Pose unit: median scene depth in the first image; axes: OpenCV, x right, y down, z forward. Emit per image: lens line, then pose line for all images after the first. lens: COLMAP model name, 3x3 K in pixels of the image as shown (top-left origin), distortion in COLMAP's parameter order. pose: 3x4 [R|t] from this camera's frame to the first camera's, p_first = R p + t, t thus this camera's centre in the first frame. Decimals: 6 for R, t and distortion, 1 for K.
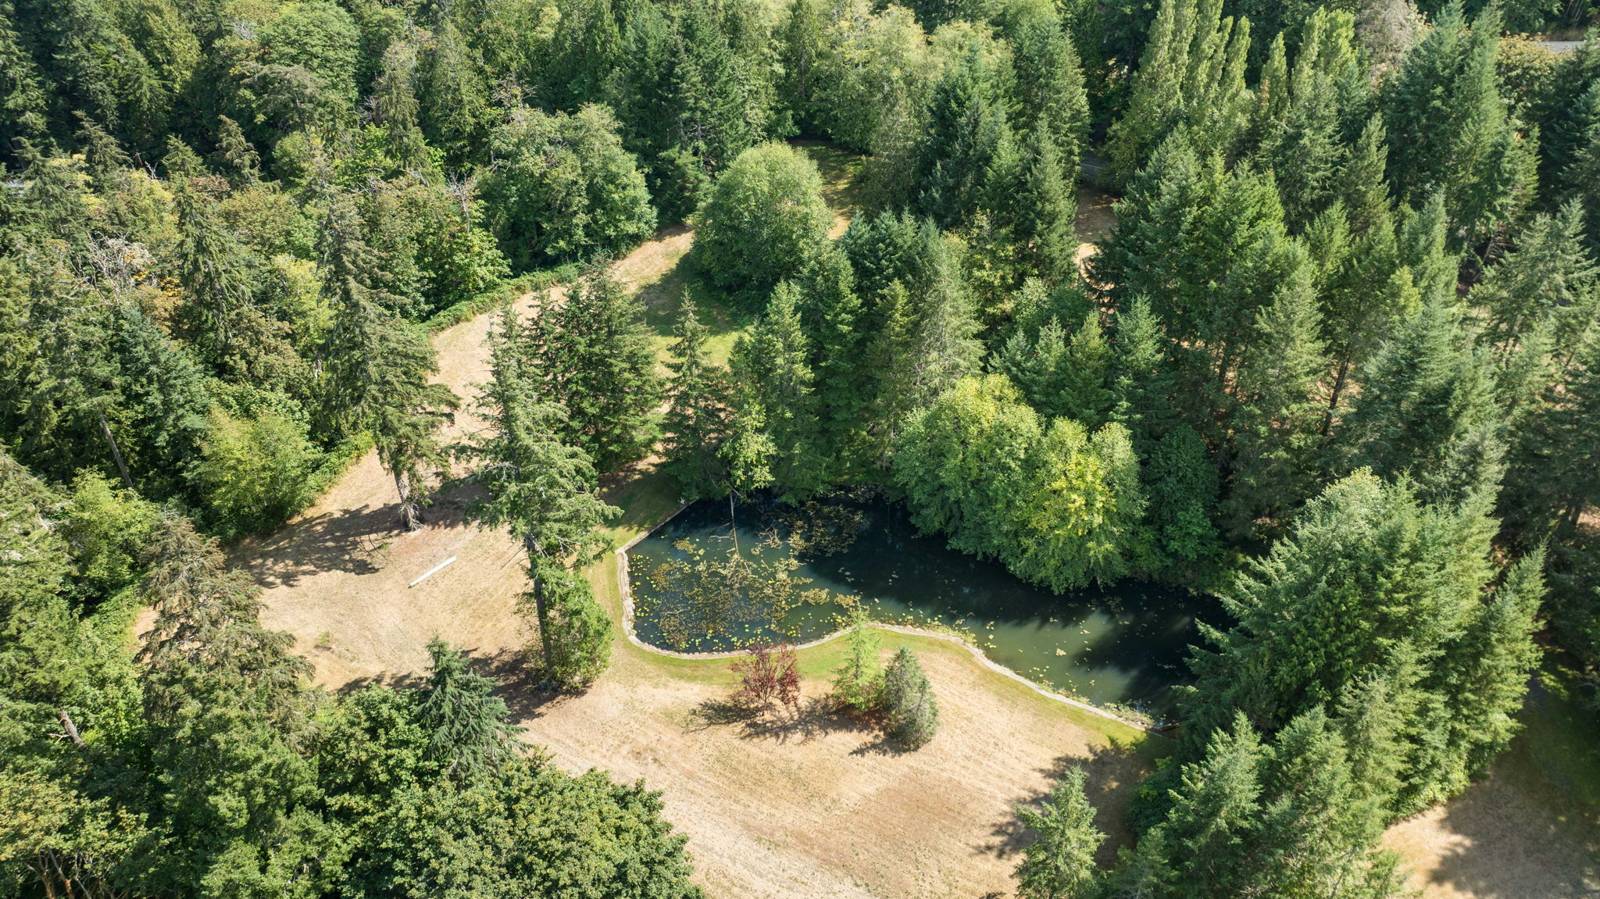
lens RADIAL K [[1149.2, 0, 800.0], [0, 1149.2, 449.5], [0, 0, 1]] dist [-0.005028, -0.003650]
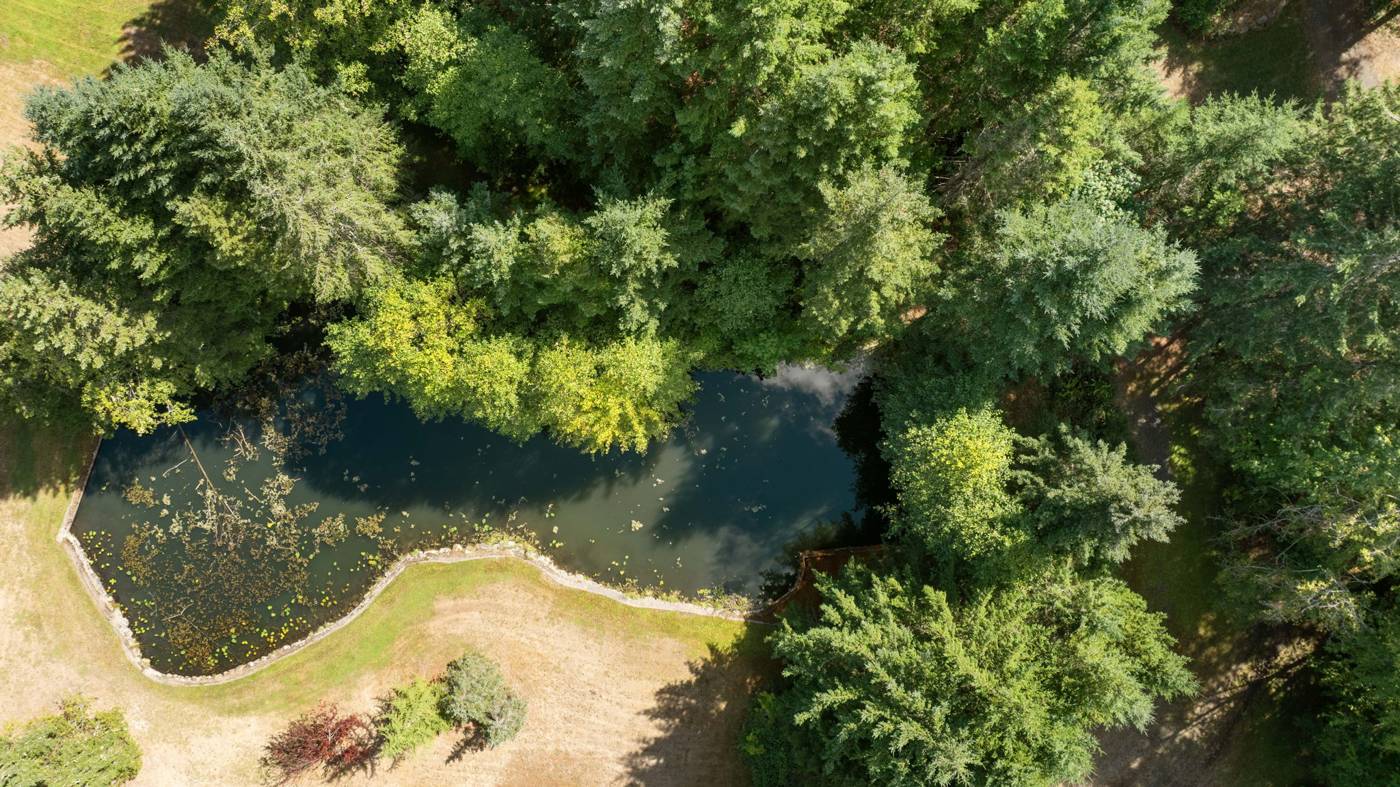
lens RADIAL K [[1005.6, 0, 700.0], [0, 1005.6, 393.5], [0, 0, 1]] dist [-0.005028, -0.003650]
pose [[0.941577, -0.336771, -0.004361, 0.318374], [0.203316, 0.558033, 0.804526, -0.477883], [-0.268507, -0.758409, 0.593902, 0.650097]]
